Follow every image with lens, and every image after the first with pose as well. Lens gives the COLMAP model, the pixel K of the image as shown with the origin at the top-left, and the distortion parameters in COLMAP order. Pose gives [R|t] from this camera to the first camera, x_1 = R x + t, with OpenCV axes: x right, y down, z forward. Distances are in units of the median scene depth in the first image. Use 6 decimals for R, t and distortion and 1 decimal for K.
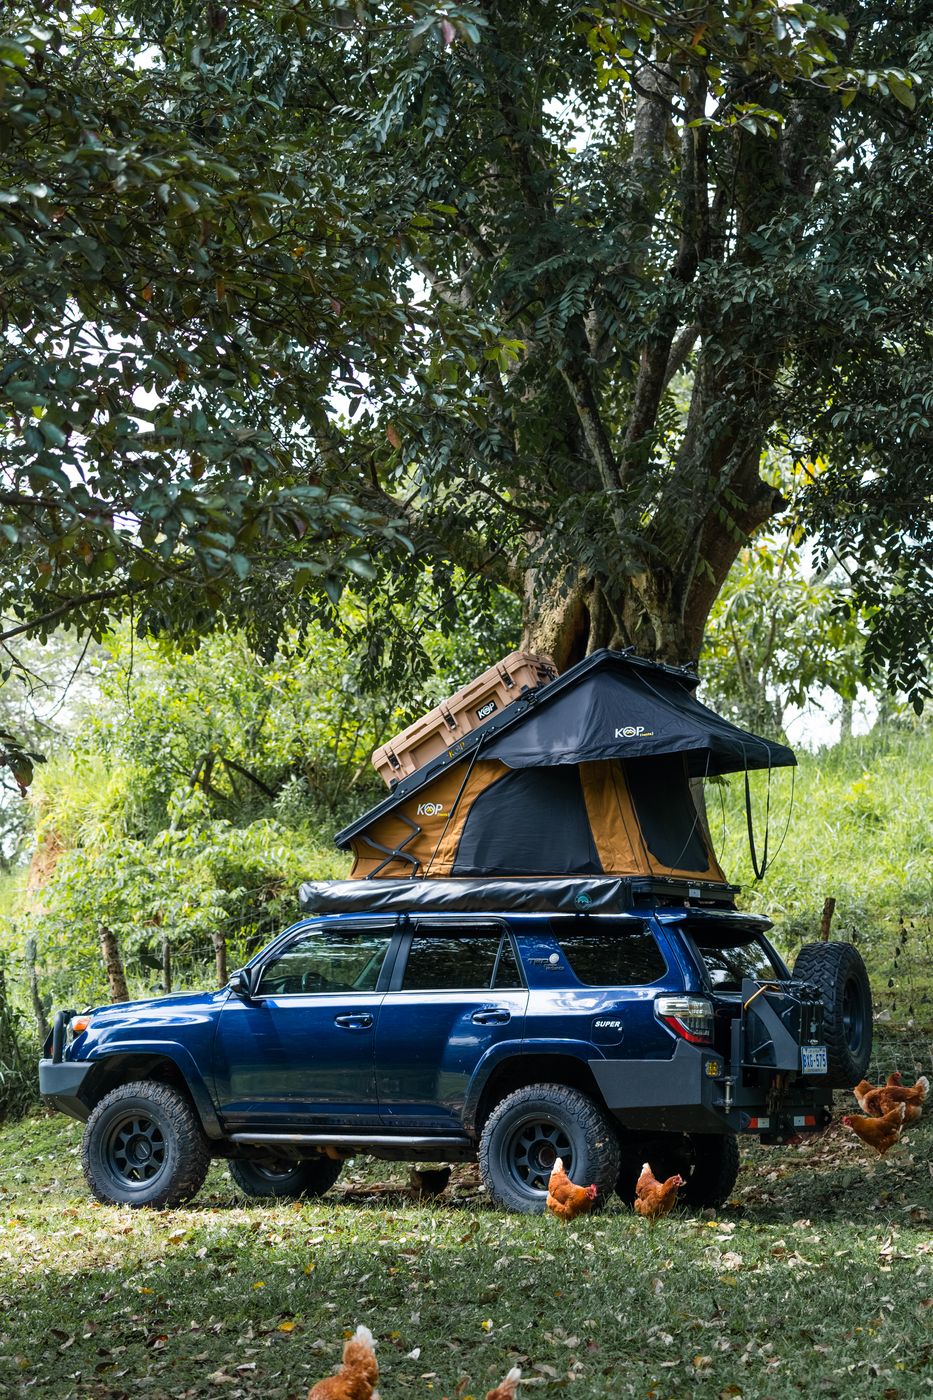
lens RADIAL K [[4014.6, 0, 469.7], [0, 4014.6, 718.6], [0, 0, 1]] dist [0.747710, 0.092091]
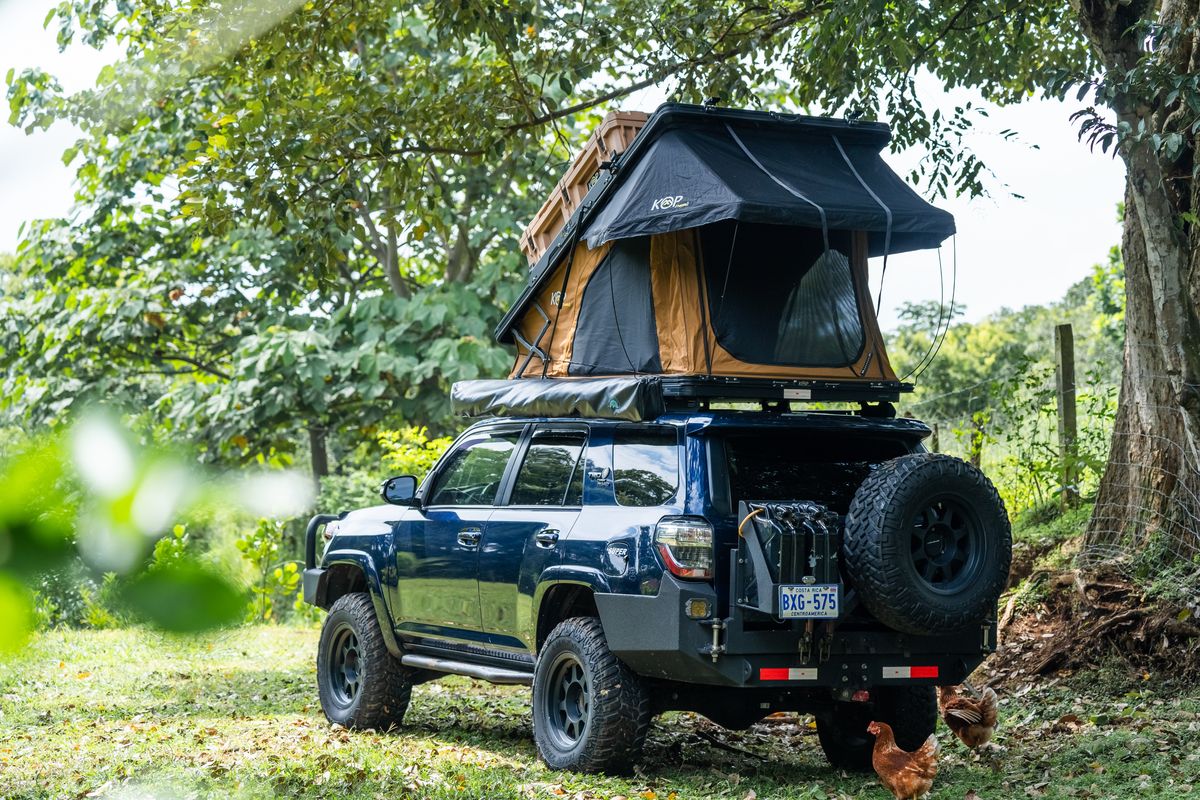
lens RADIAL K [[3441.1, 0, 600.0], [0, 3441.1, 400.0], [0, 0, 1]] dist [0.747710, 0.092091]
pose [[0.822344, 0.002180, -0.568987, 0.426058], [0.031400, 0.998295, 0.049206, 0.008286], [0.568124, -0.058330, 0.820873, 0.394520]]
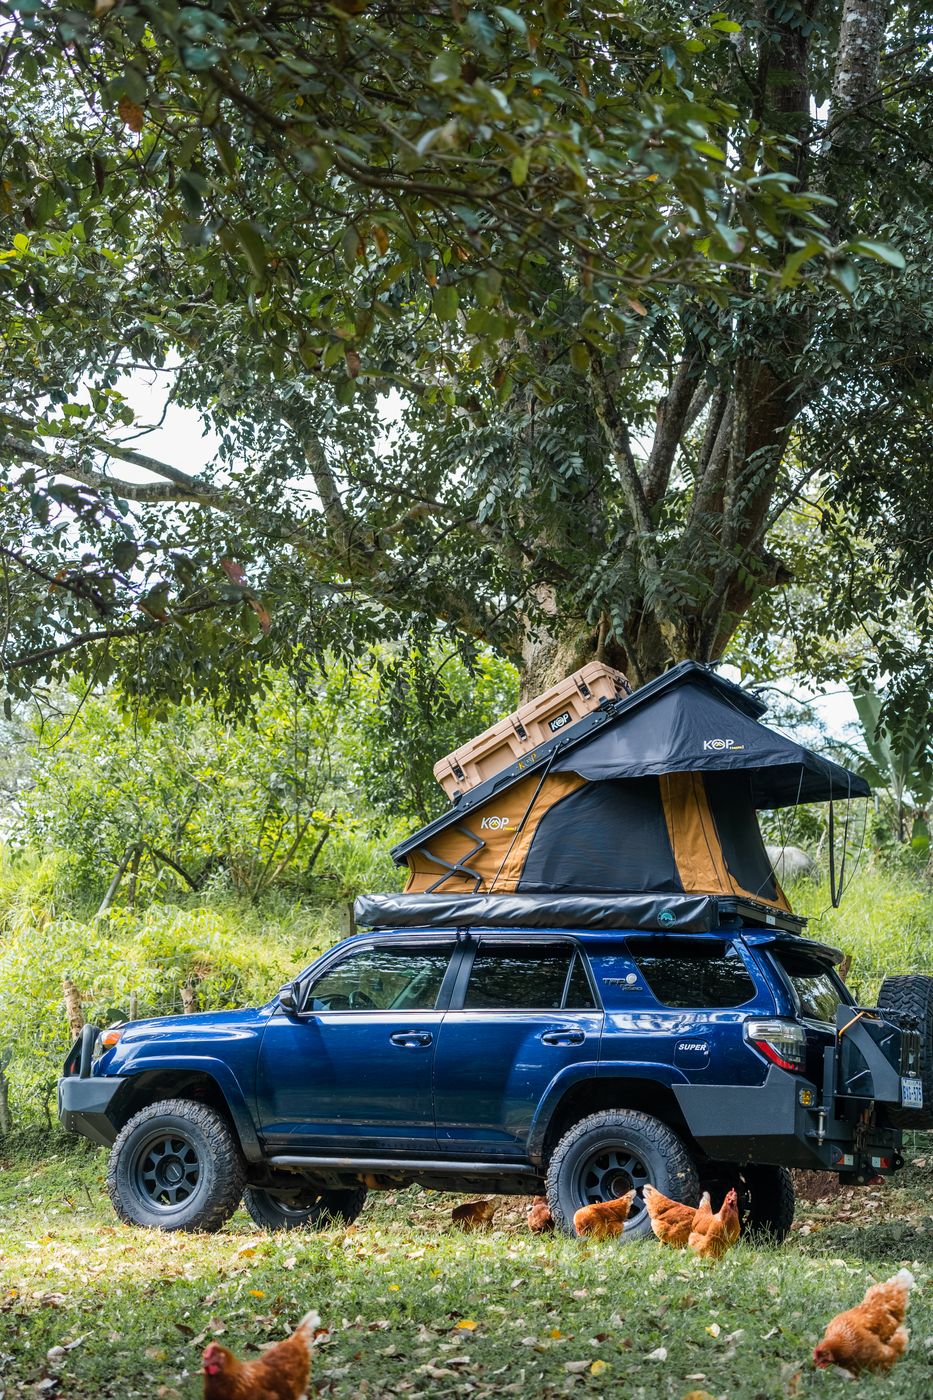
lens RADIAL K [[3260.9, 0, 466.5], [0, 3260.9, 700.0], [0, 0, 1]] dist [0.439410, 0.394782]
pose [[0.995413, 0.047315, 0.083152, -0.083754], [-0.040882, 0.996160, -0.077426, 0.054435], [-0.086496, 0.073671, 0.993525, 0.224175]]
